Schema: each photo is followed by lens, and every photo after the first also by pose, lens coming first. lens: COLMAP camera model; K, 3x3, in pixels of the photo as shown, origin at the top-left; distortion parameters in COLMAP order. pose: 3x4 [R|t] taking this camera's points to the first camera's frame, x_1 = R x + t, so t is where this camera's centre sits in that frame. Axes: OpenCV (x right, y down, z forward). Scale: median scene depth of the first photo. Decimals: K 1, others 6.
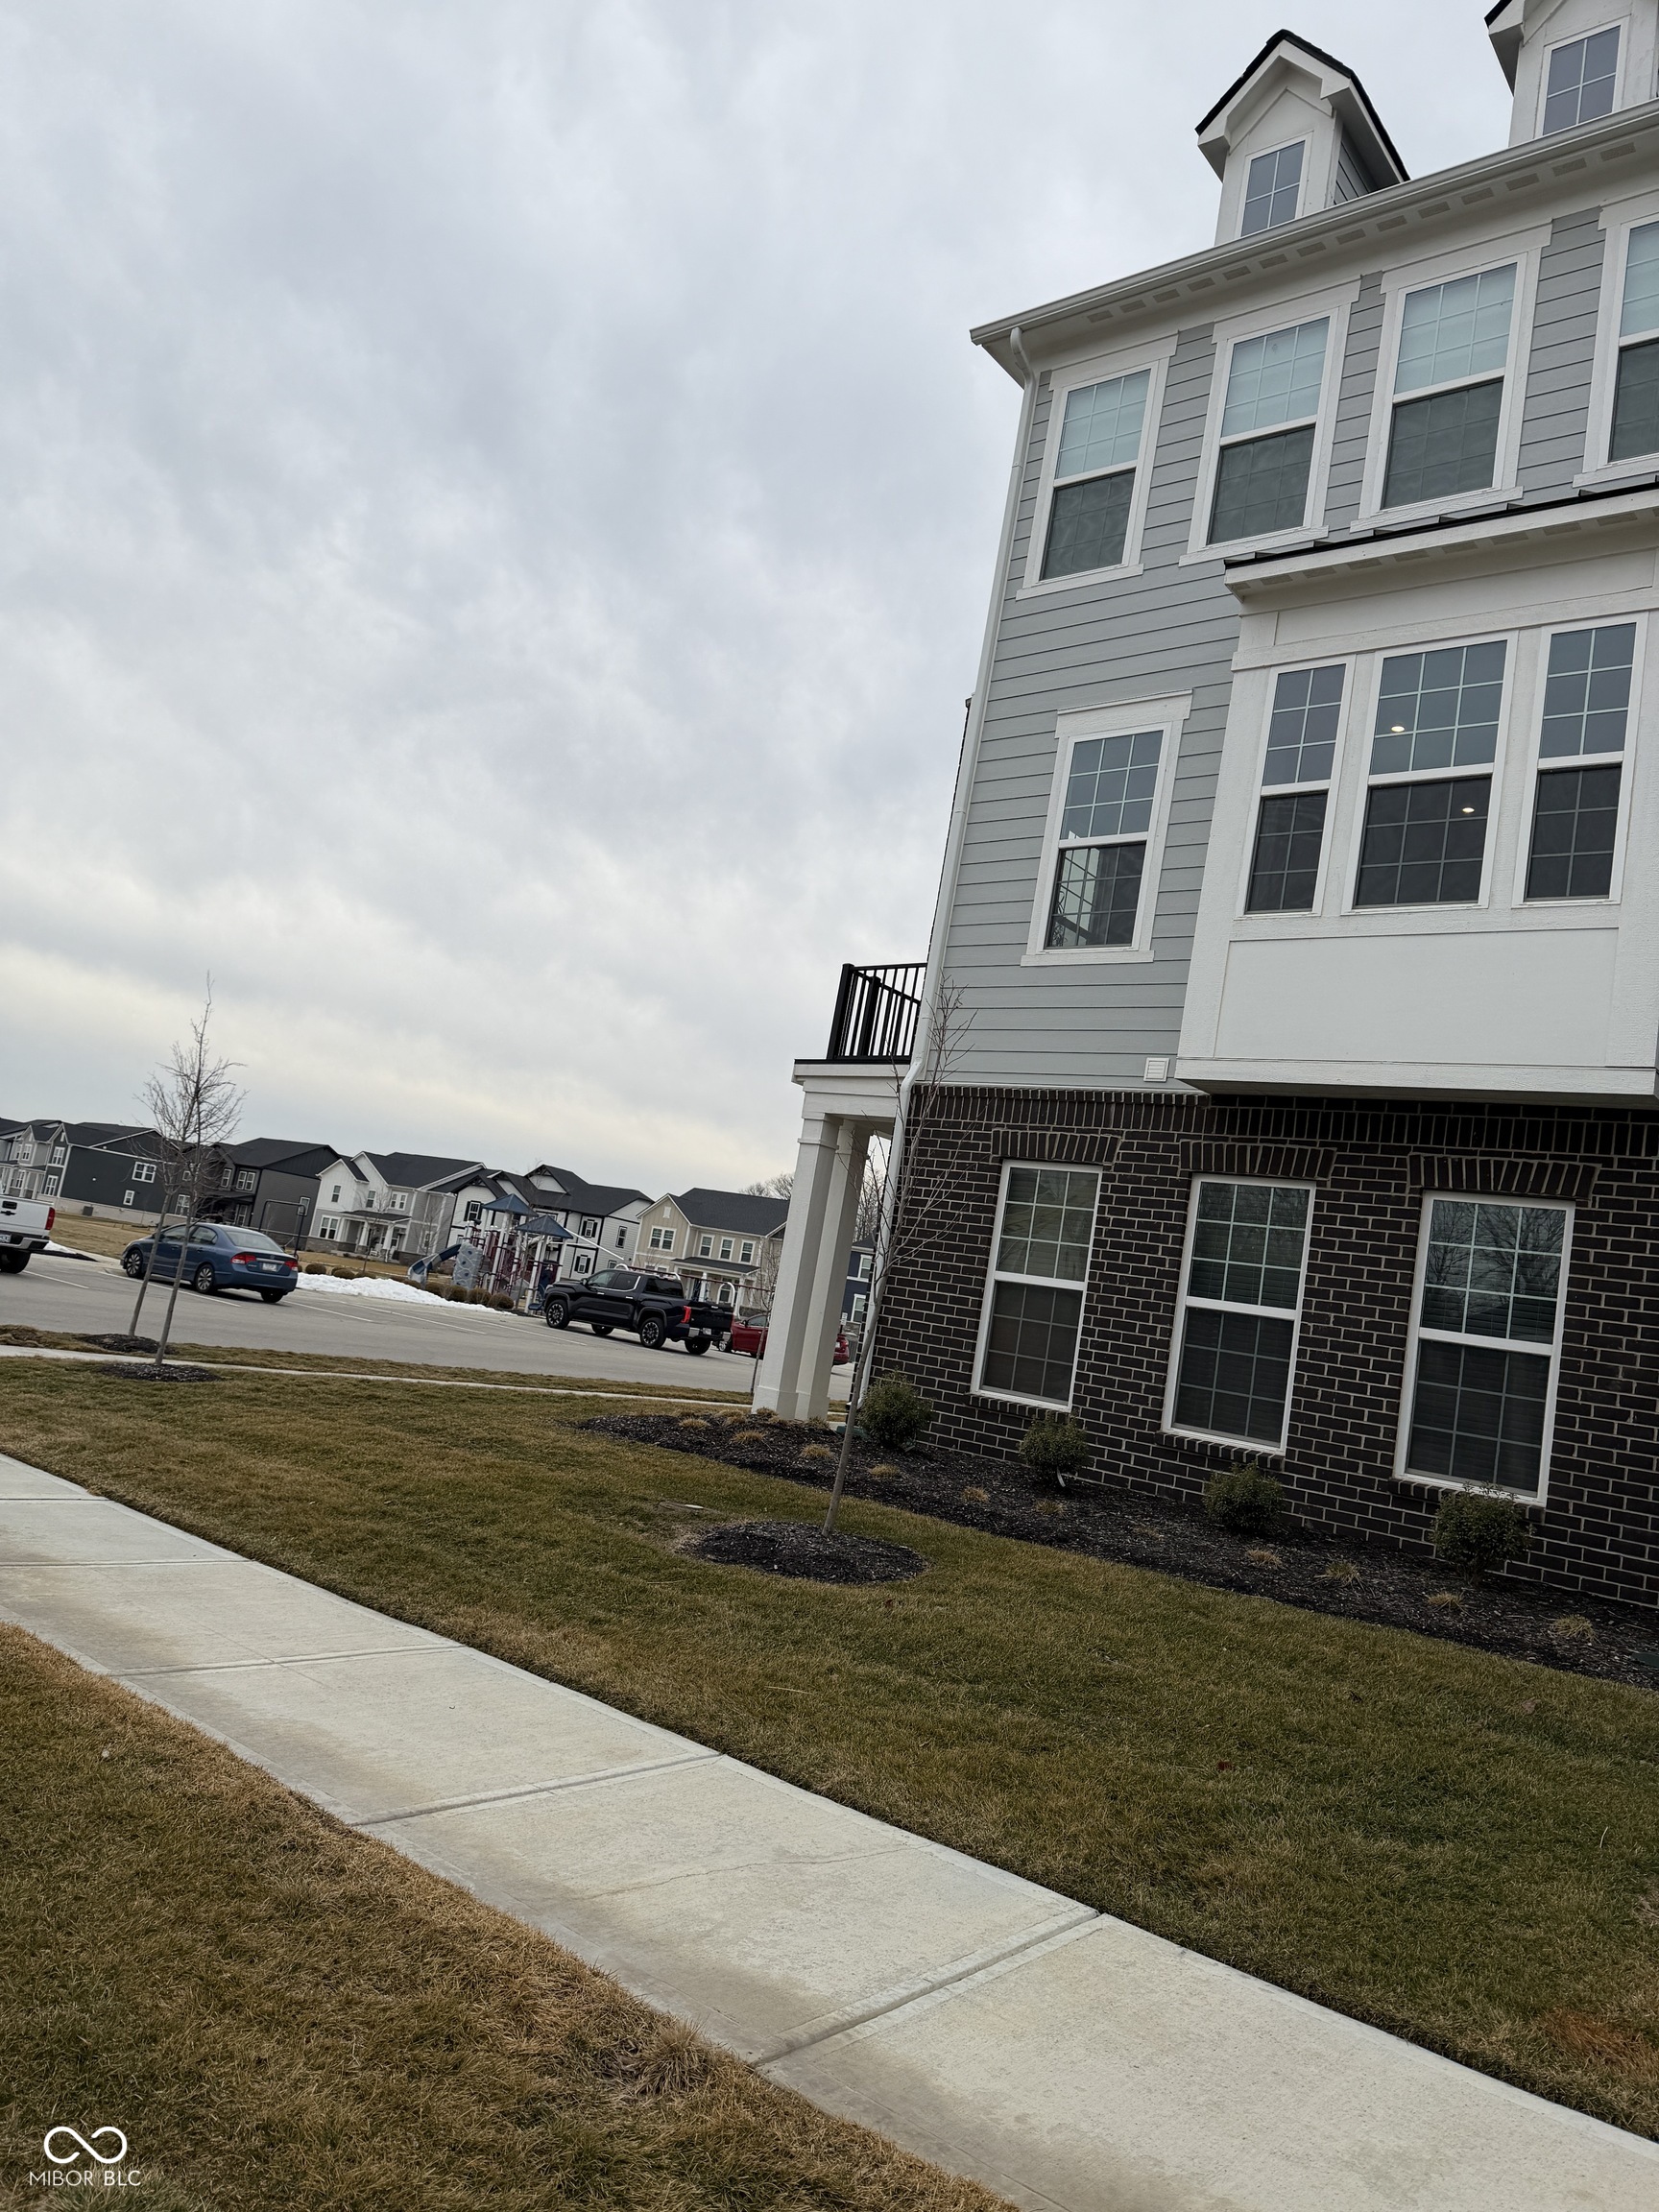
lens RADIAL K [[1535.6, 0, 829.5], [0, 1535.6, 1106.0], [0, 0, 1]] dist [-0.001961, -0.001581]
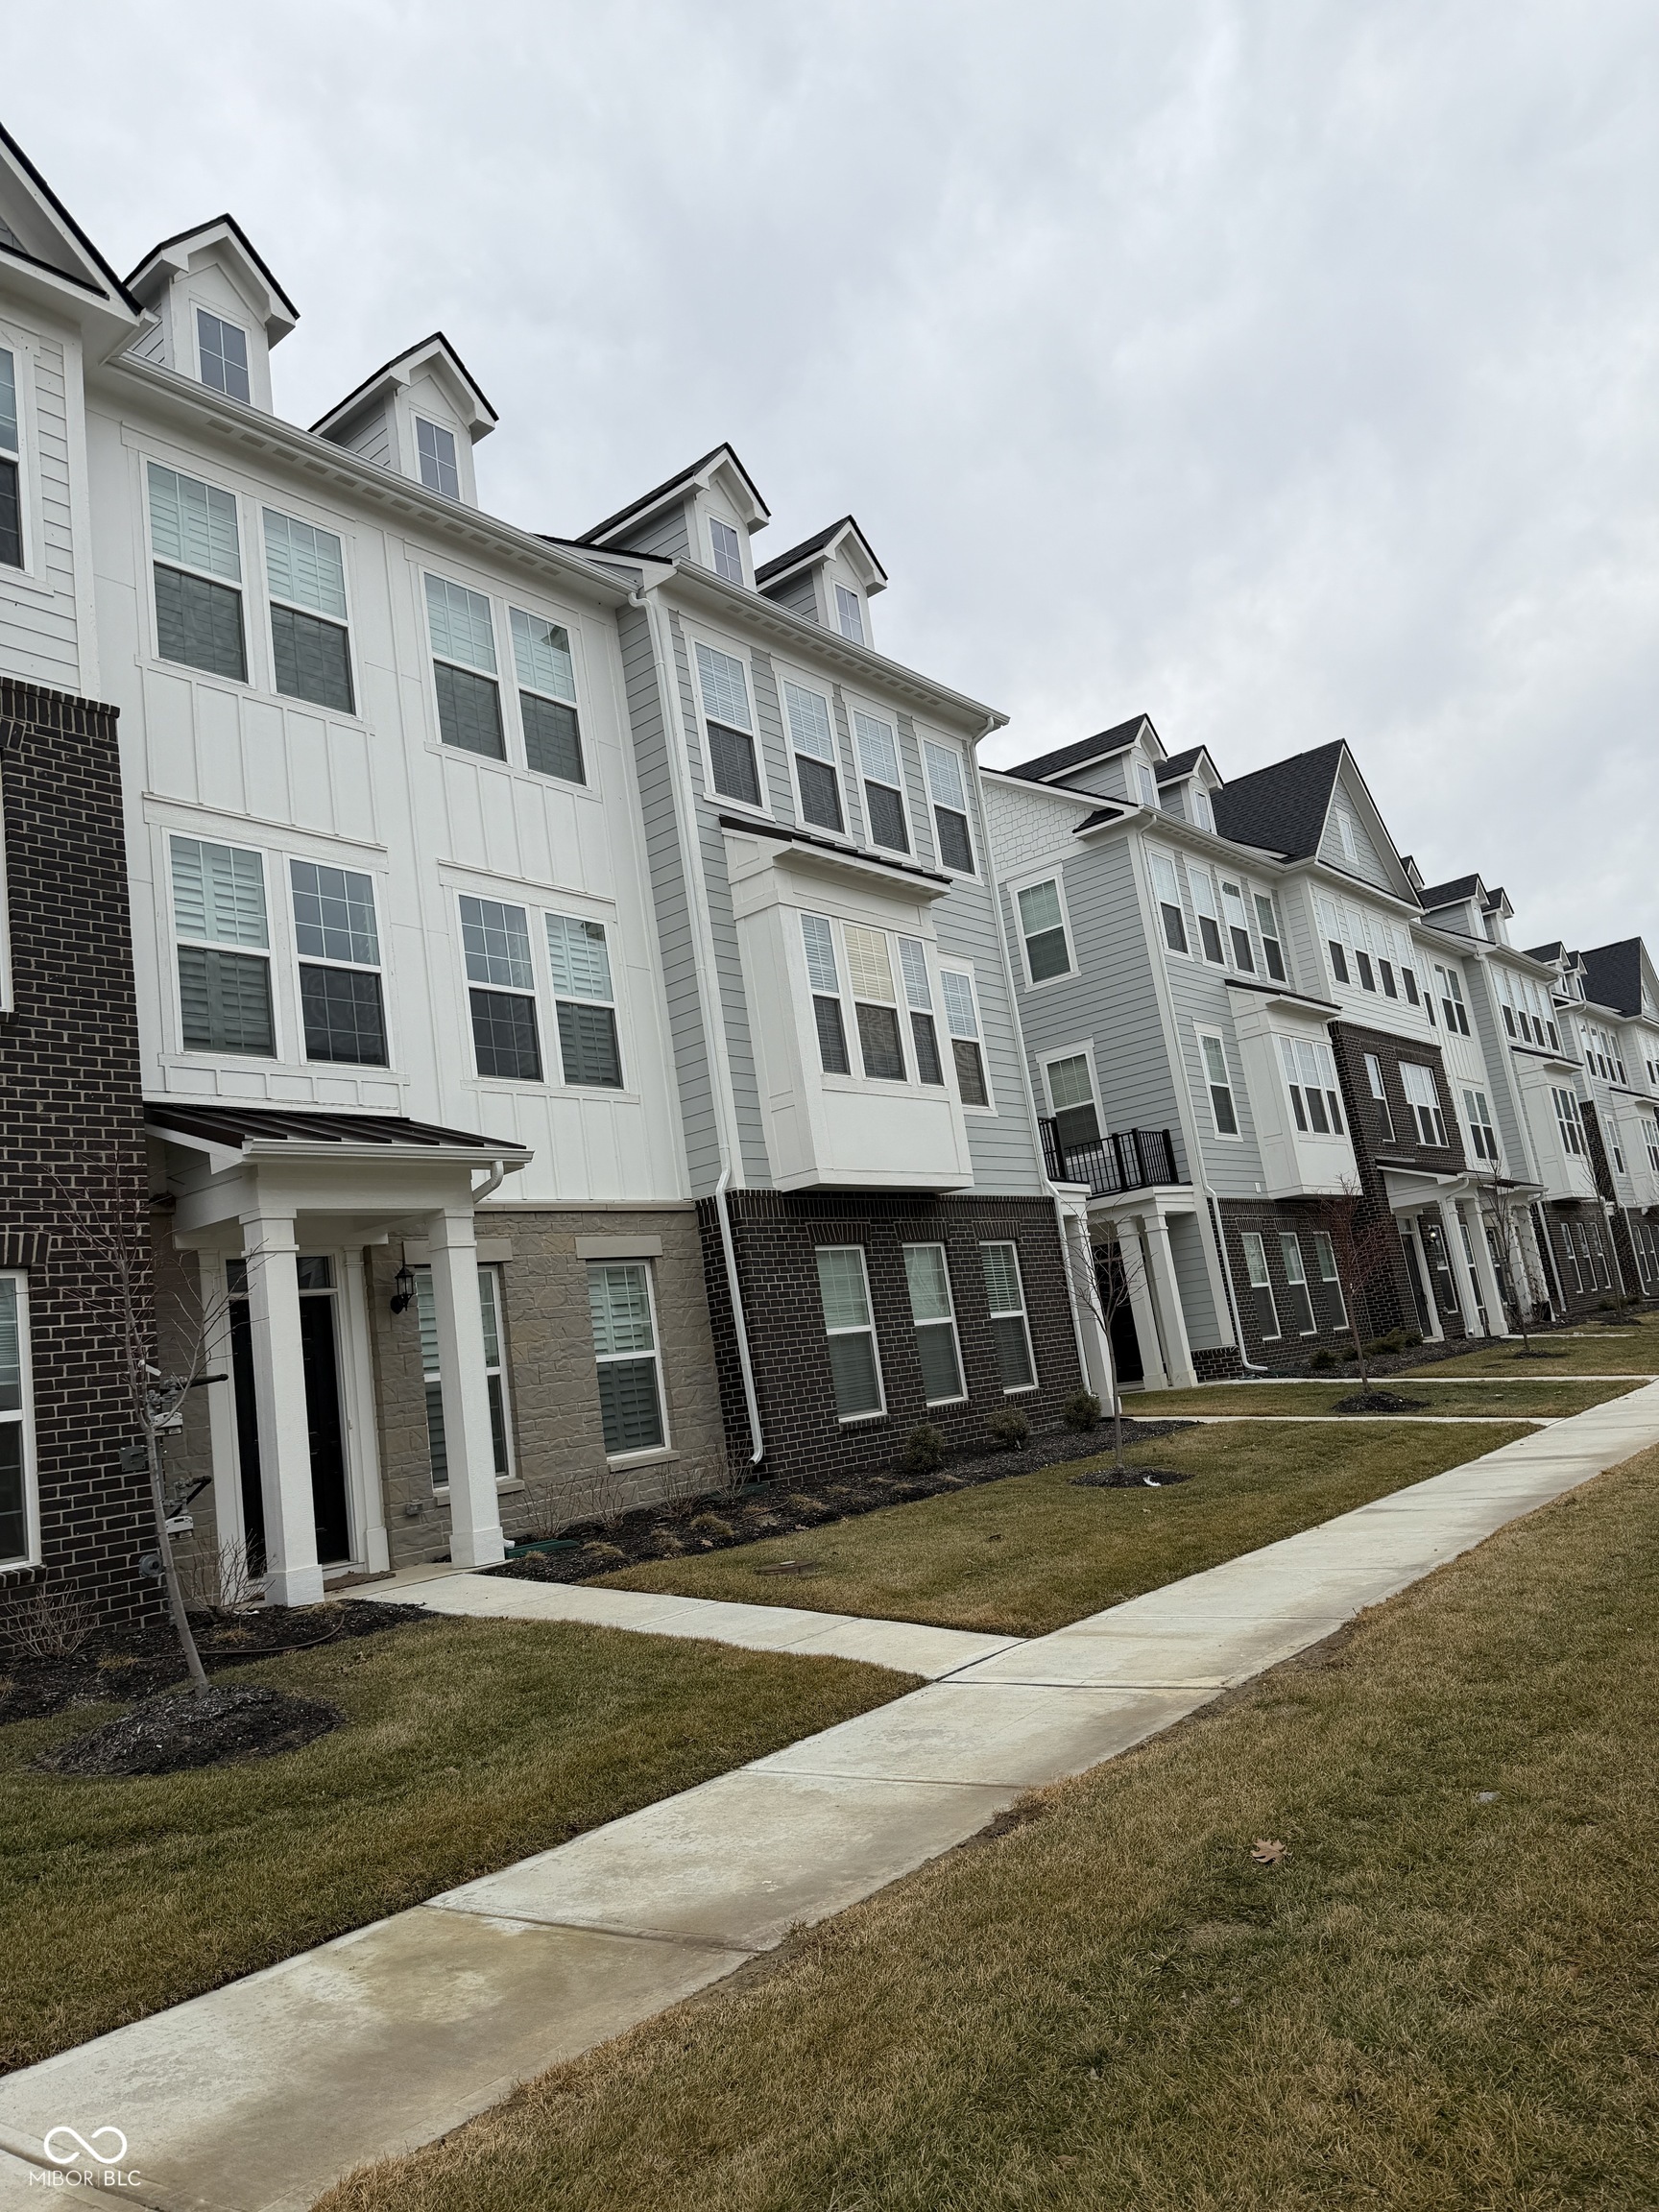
lens RADIAL K [[1535.6, 0, 829.5], [0, 1535.6, 1106.0], [0, 0, 1]] dist [-0.001961, -0.001581]
pose [[-0.025299, 0.020913, 0.999461, -1.261199], [0.012190, 0.999713, -0.020610, -0.066159], [-0.999606, 0.011662, -0.025547, 1.056883]]
